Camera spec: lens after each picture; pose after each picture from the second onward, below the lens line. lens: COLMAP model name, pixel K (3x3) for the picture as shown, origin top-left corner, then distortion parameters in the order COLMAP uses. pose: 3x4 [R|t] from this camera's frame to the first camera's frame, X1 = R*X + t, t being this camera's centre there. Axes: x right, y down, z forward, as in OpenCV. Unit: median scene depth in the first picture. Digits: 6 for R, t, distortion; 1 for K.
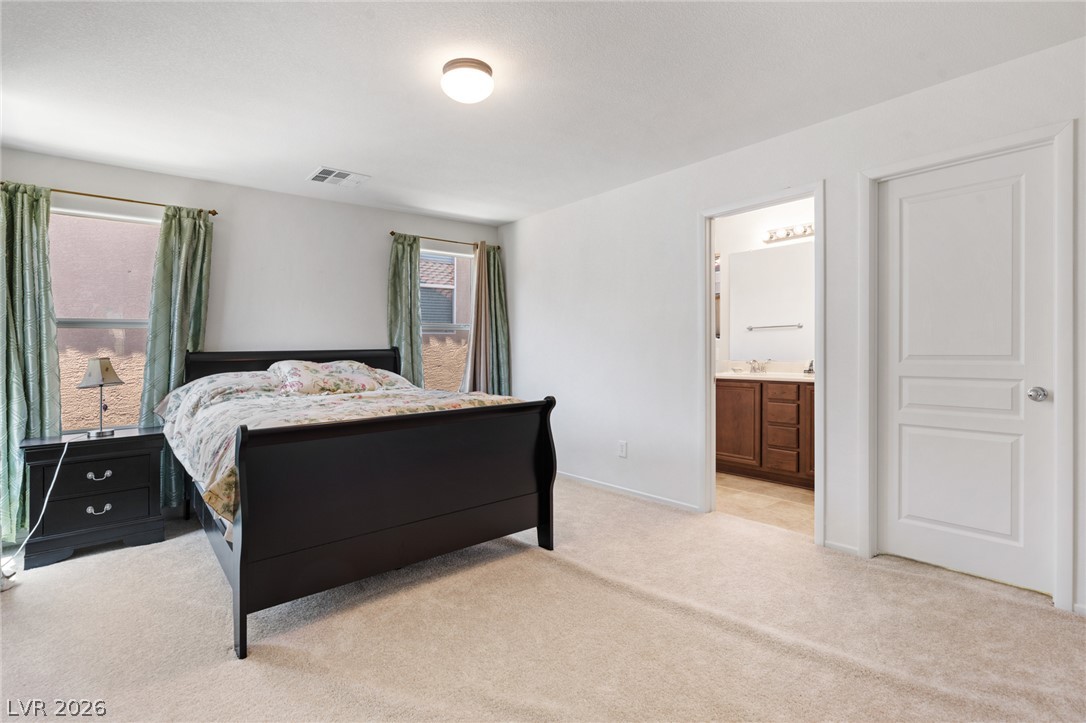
lens RADIAL K [[506.0, 0, 541.8], [0, 506.0, 343.6], [0, 0, 1]] dist [-0.000248, -0.000148]
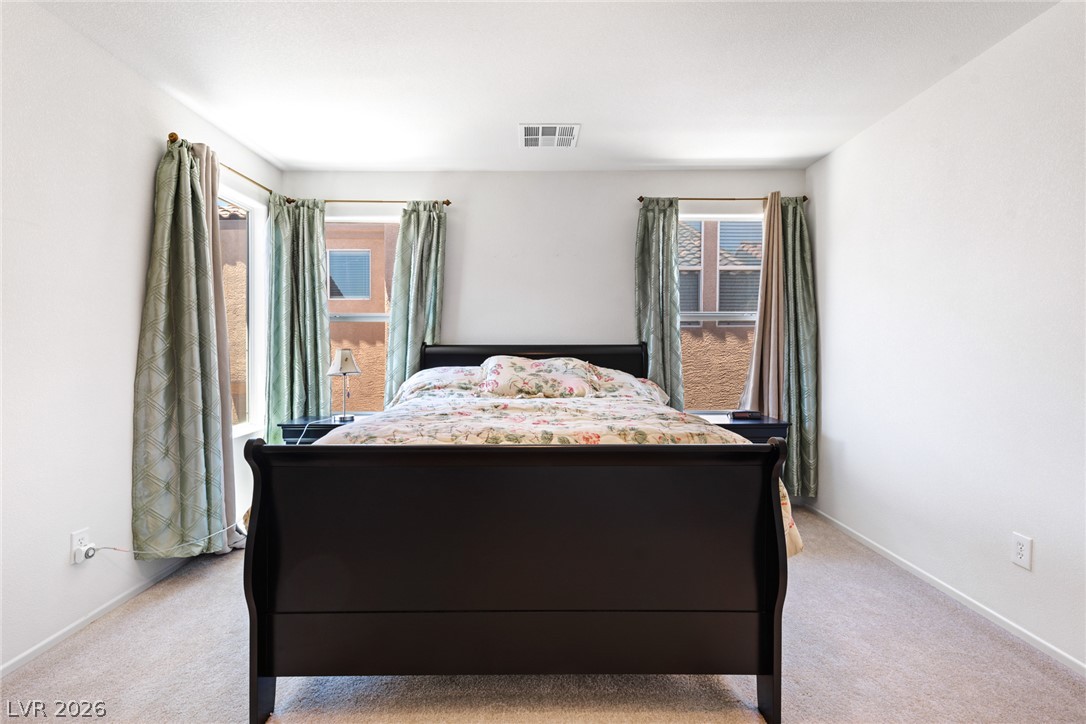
lens RADIAL K [[514.1, 0, 545.8], [0, 514.1, 345.8], [0, 0, 1]] dist [0.002011, 0.000139]
pose [[0.768844, 0.016055, -0.639234, 0.135696], [-0.007119, 0.999838, 0.016550, 0.000569], [0.639396, -0.008173, 0.768834, 0.349260]]
